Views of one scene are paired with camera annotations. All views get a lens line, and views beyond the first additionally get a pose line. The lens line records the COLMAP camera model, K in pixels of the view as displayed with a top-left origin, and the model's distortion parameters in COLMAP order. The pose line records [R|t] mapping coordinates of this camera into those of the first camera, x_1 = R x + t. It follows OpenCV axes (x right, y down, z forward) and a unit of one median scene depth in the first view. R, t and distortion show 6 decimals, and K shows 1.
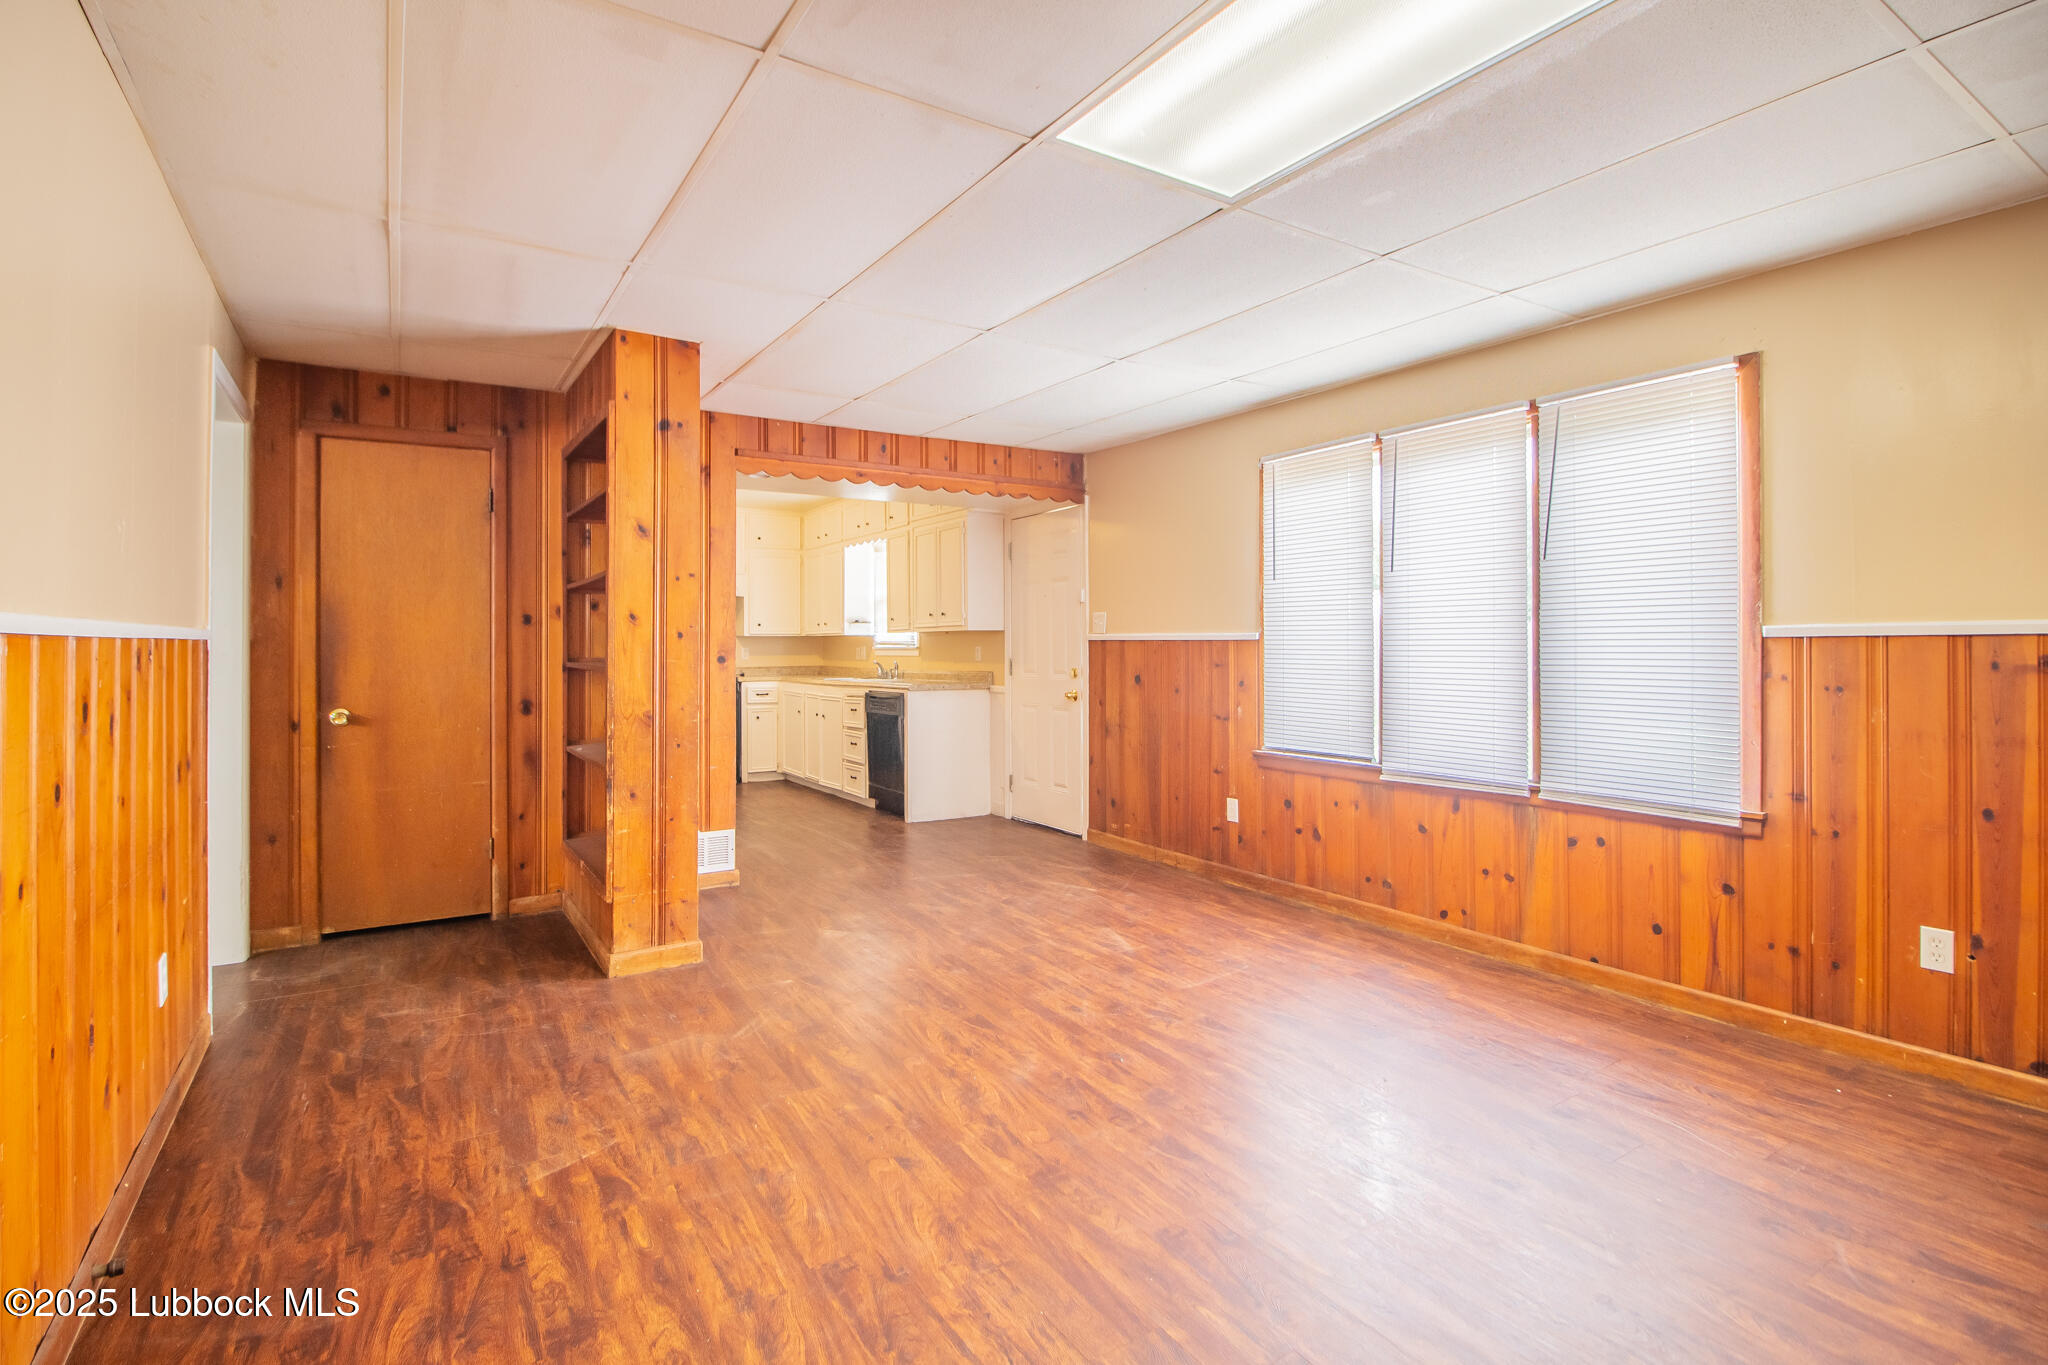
lens RADIAL K [[1014.0, 0, 1013.2], [0, 1014.0, 635.4], [0, 0, 1]] dist [-0.009916, -0.006437]
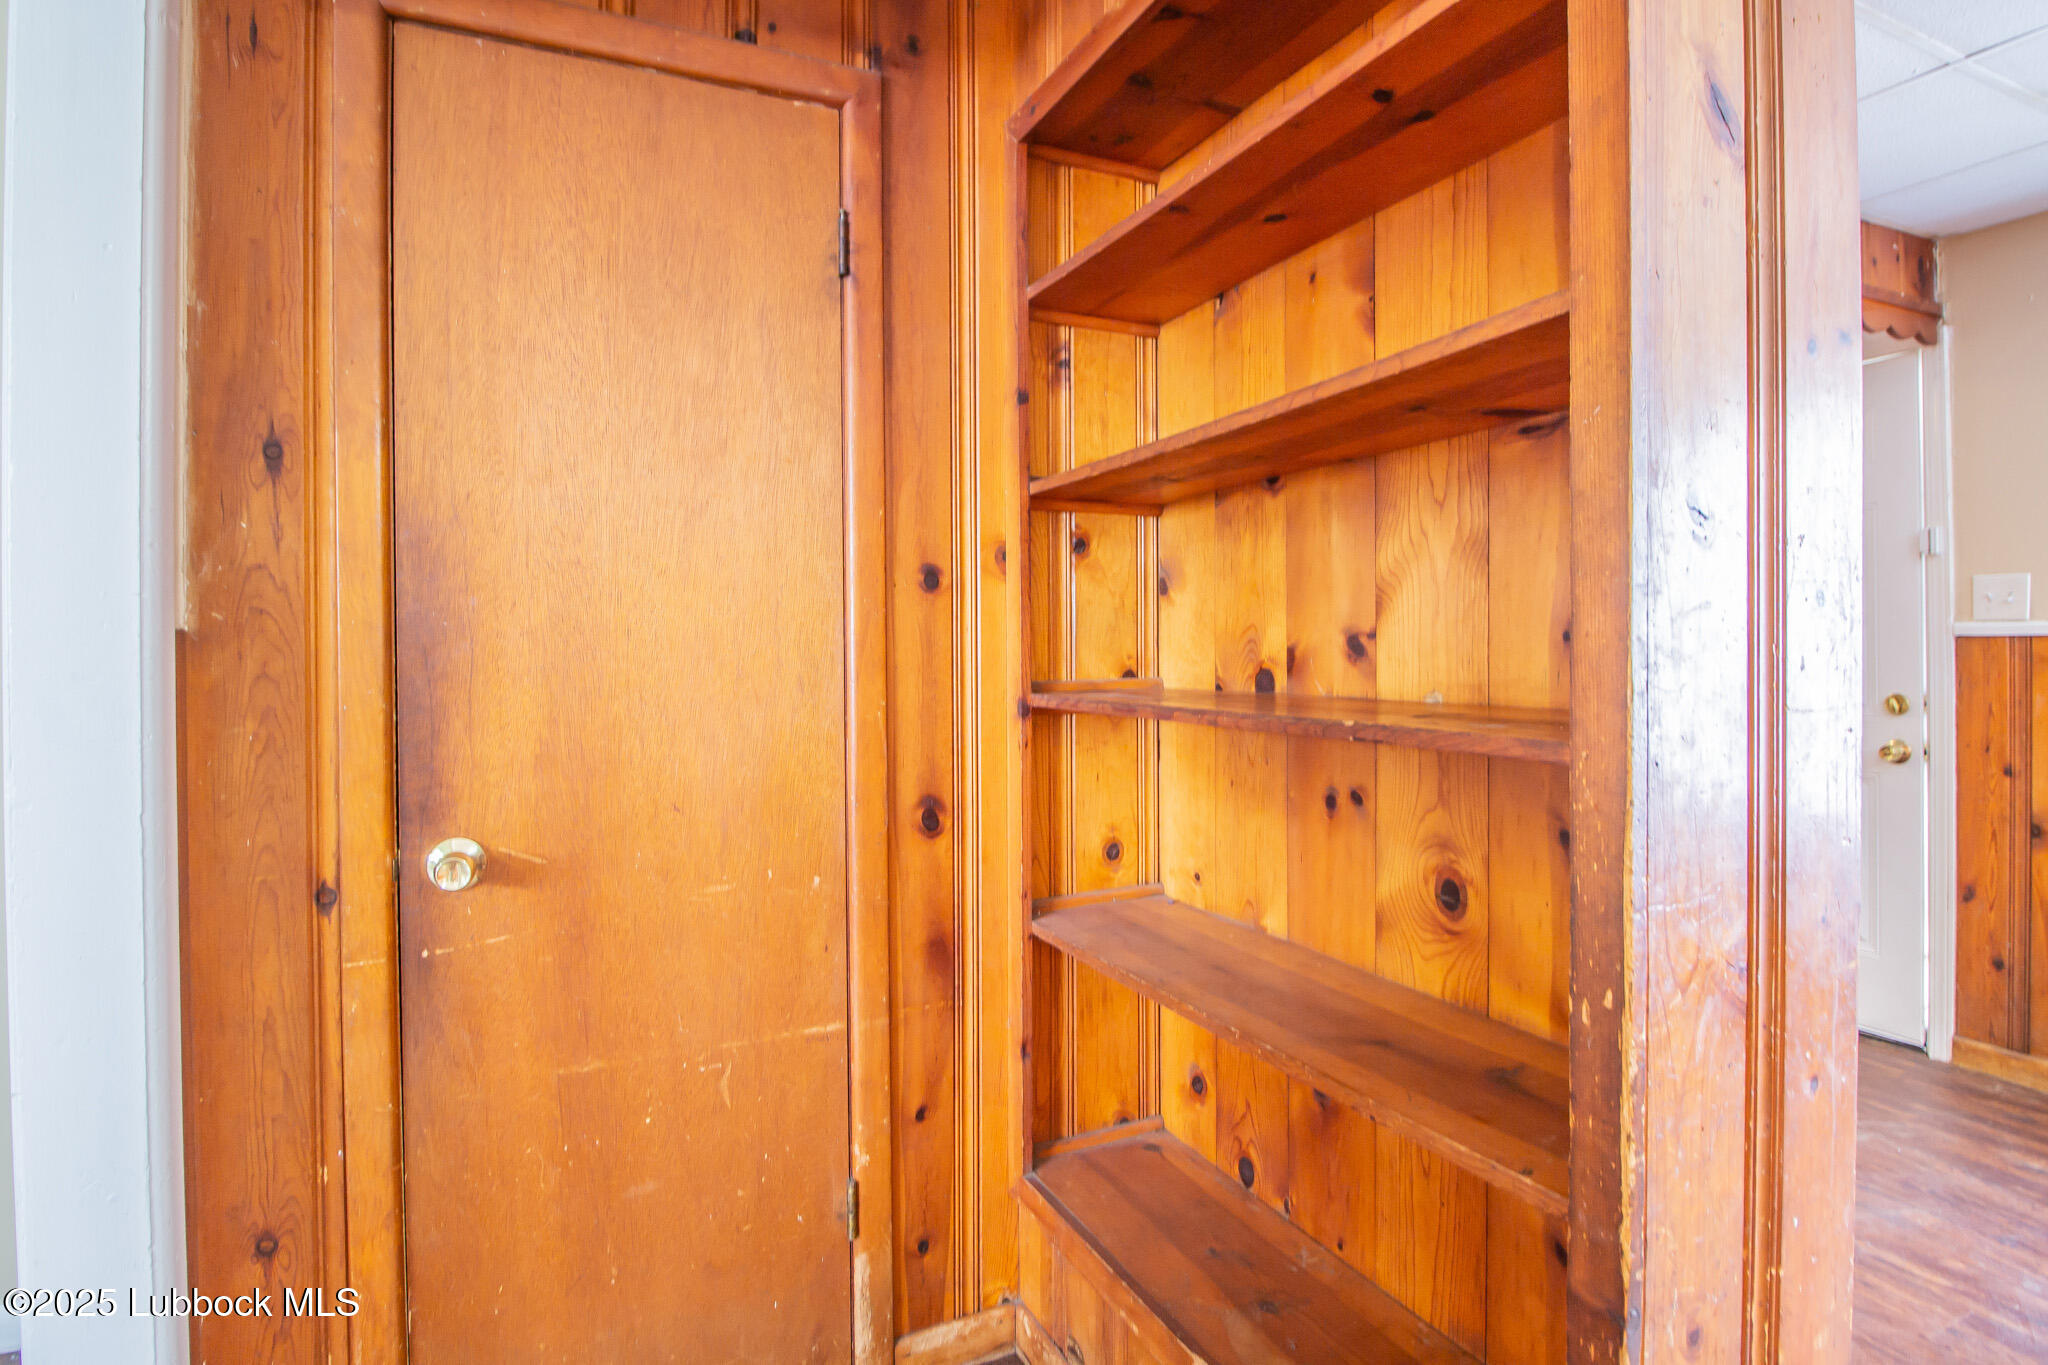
lens RADIAL K [[1014.0, 0, 968.1], [0, 1014.0, 655.1], [0, 0, 1]] dist [-0.009916, -0.006437]
pose [[0.990676, -0.006267, -0.136096, -0.419223], [0.007124, 0.999958, 0.005809, 0.010402], [0.136054, -0.006724, 0.990679, 0.639839]]
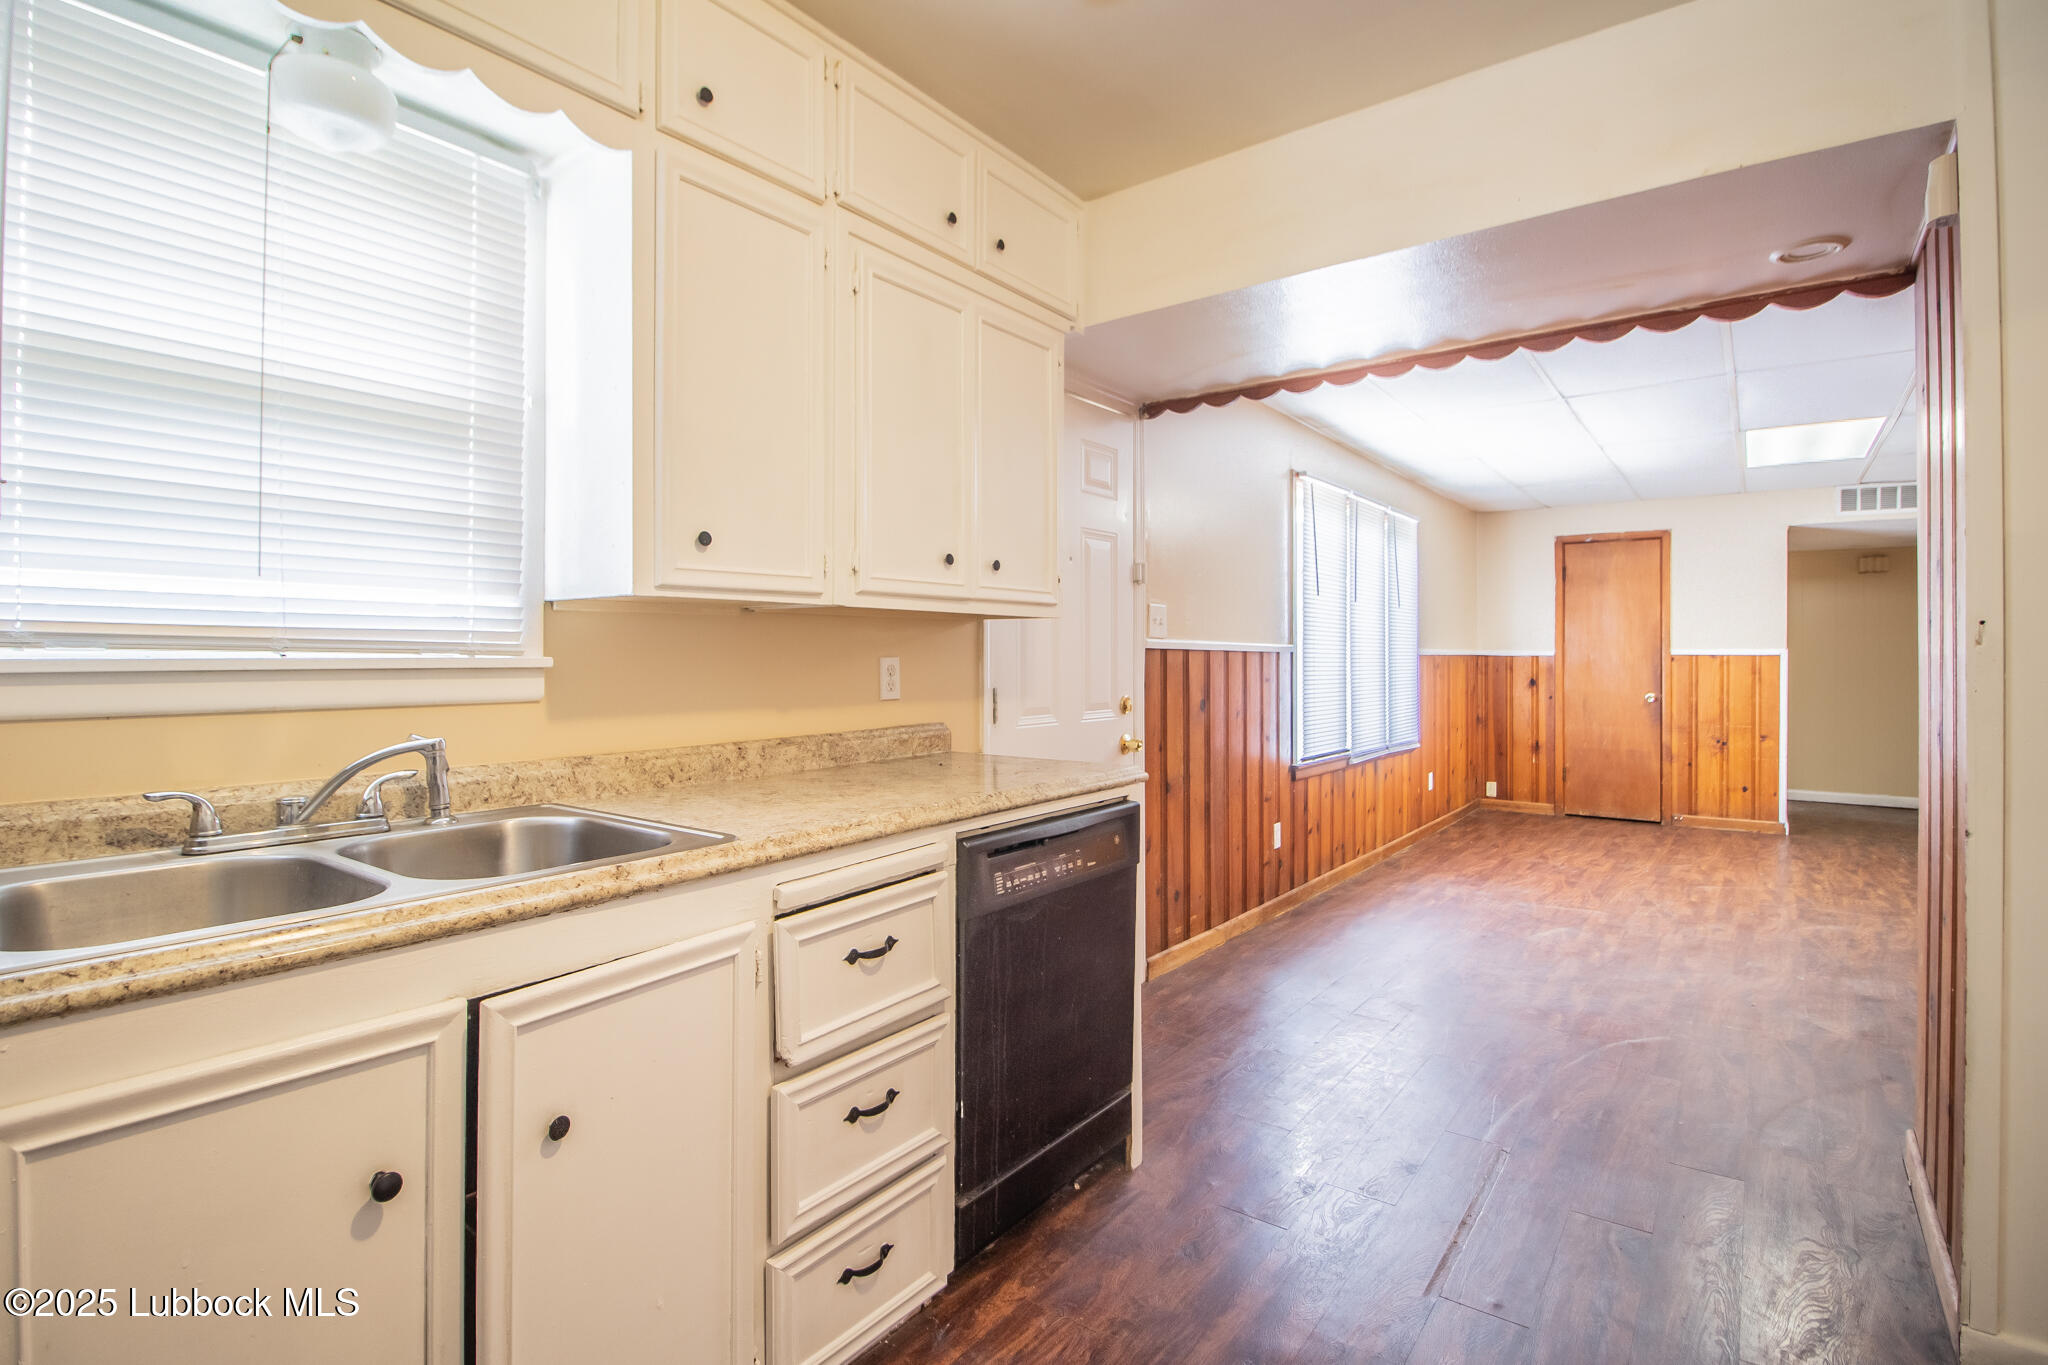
lens RADIAL K [[1014.0, 0, 963.4], [0, 1014.0, 651.6], [0, 0, 1]] dist [-0.009916, -0.006437]
pose [[-0.358034, 0.008780, 0.933667, -0.598339], [-0.008920, 0.999878, -0.012824, 0.020613], [-0.933666, -0.012920, -0.357912, 1.746969]]
